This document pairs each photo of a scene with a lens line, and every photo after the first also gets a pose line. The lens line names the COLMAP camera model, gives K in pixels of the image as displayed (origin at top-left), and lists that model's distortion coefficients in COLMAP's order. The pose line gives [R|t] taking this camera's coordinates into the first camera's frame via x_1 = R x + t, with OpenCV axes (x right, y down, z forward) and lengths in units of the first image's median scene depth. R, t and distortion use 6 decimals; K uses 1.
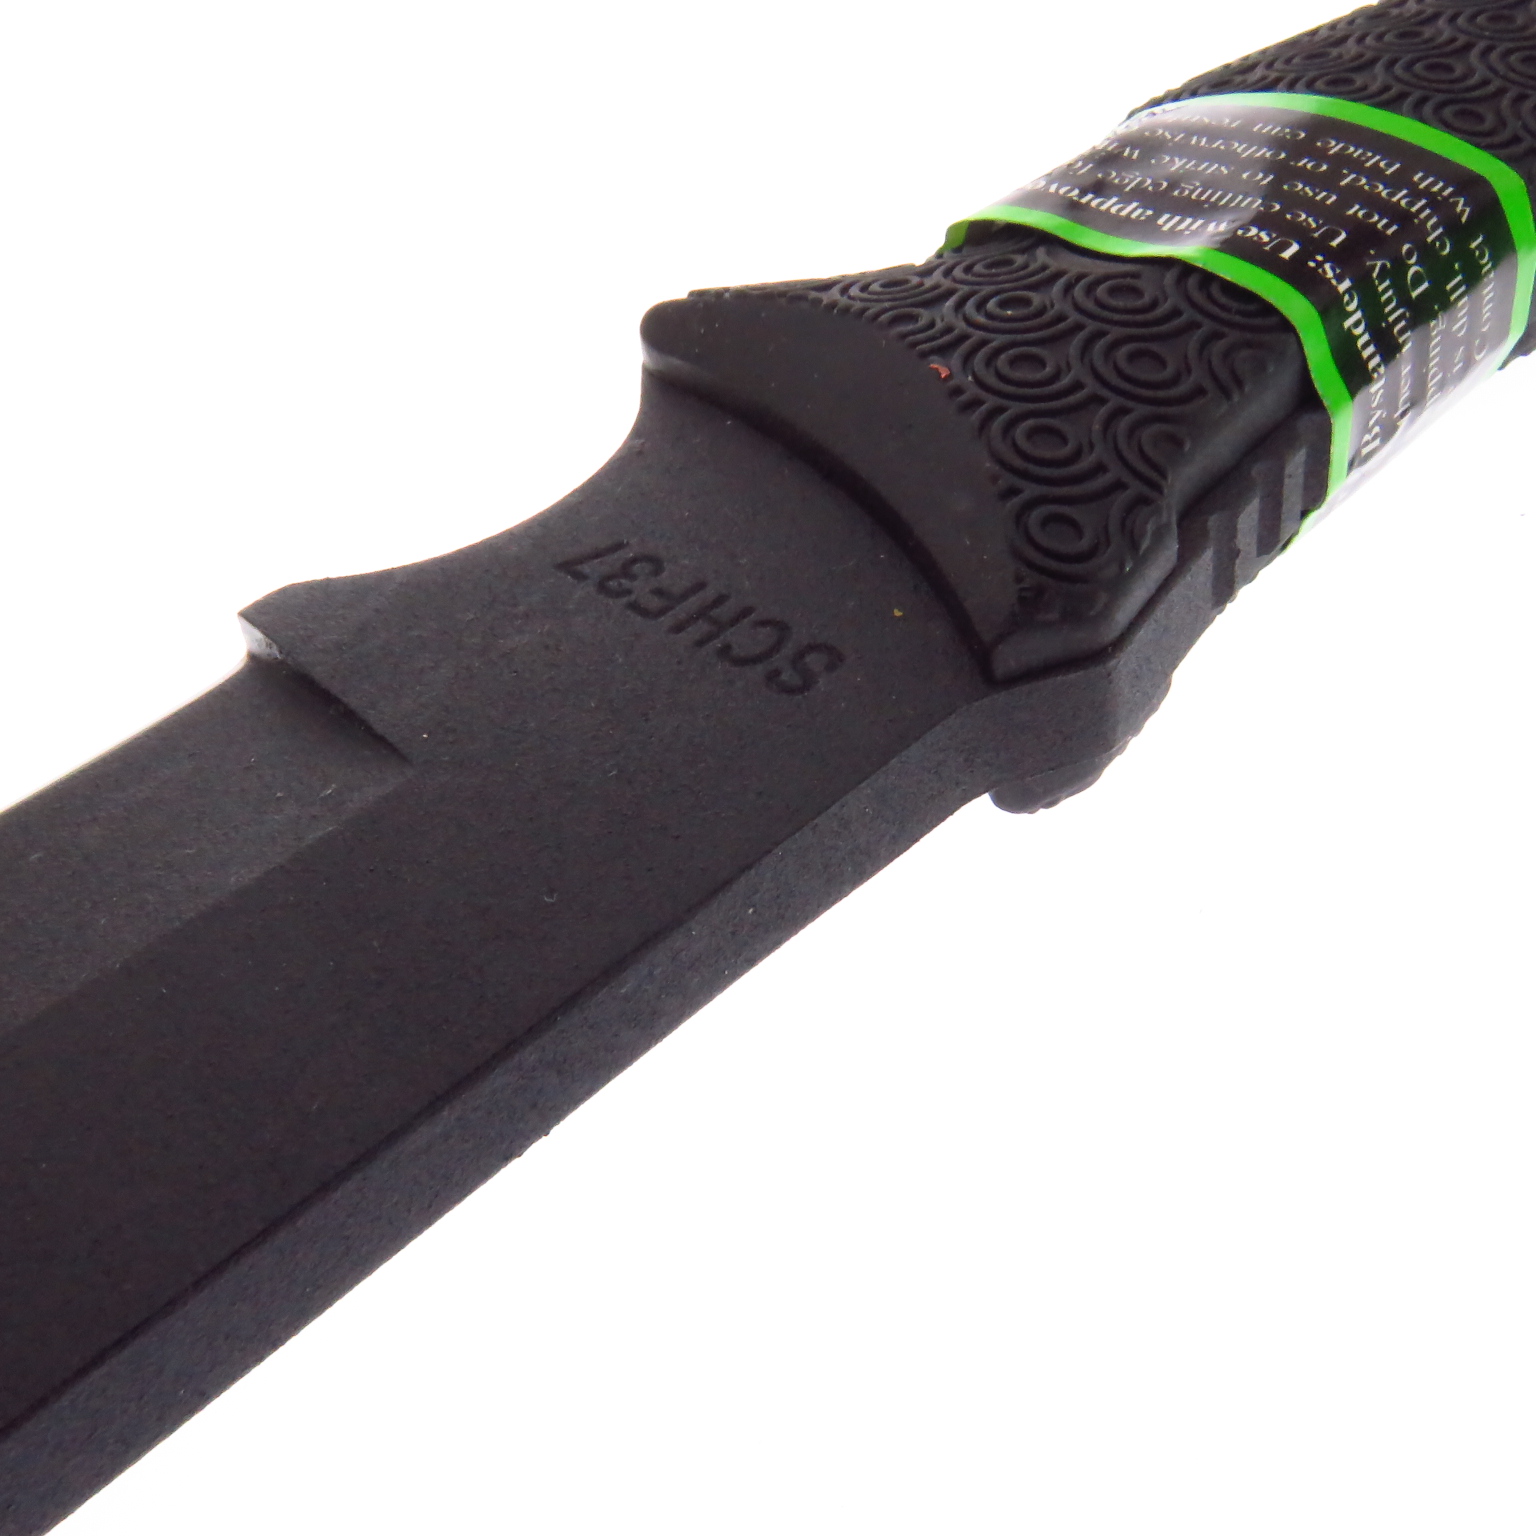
lens RADIAL K [[1431.7, 0, 768.0], [0, 1431.7, 768.0], [0, 0, 1]] dist [-0.010181, -0.010302]
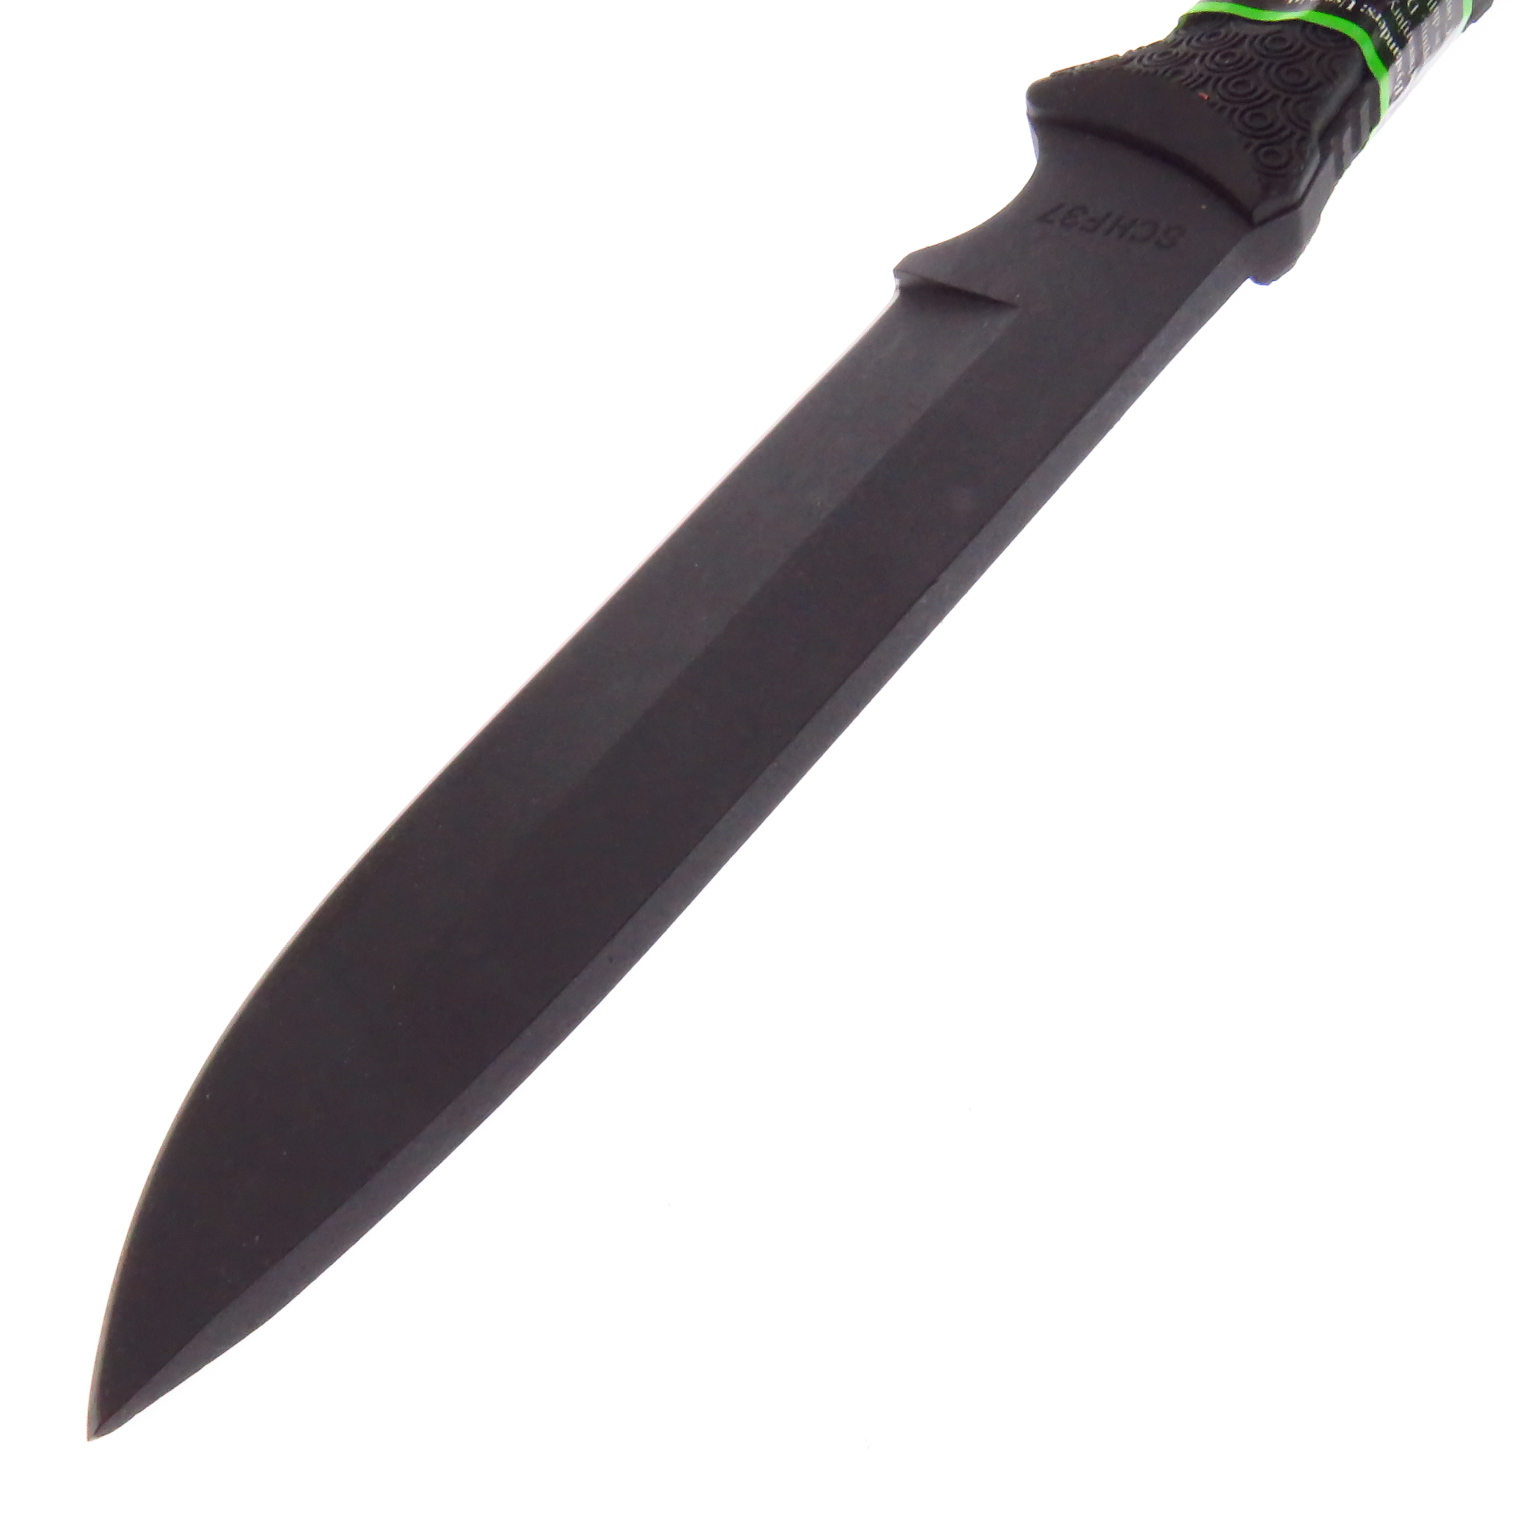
lens RADIAL K [[1431.7, 0, 768.0], [0, 1431.7, 768.0], [0, 0, 1]] dist [-0.010181, -0.010302]
pose [[0.982937, -0.167150, -0.076779, -0.543874], [0.178457, 0.967744, 0.177831, 0.222295], [0.044577, -0.188499, 0.981061, -1.405219]]
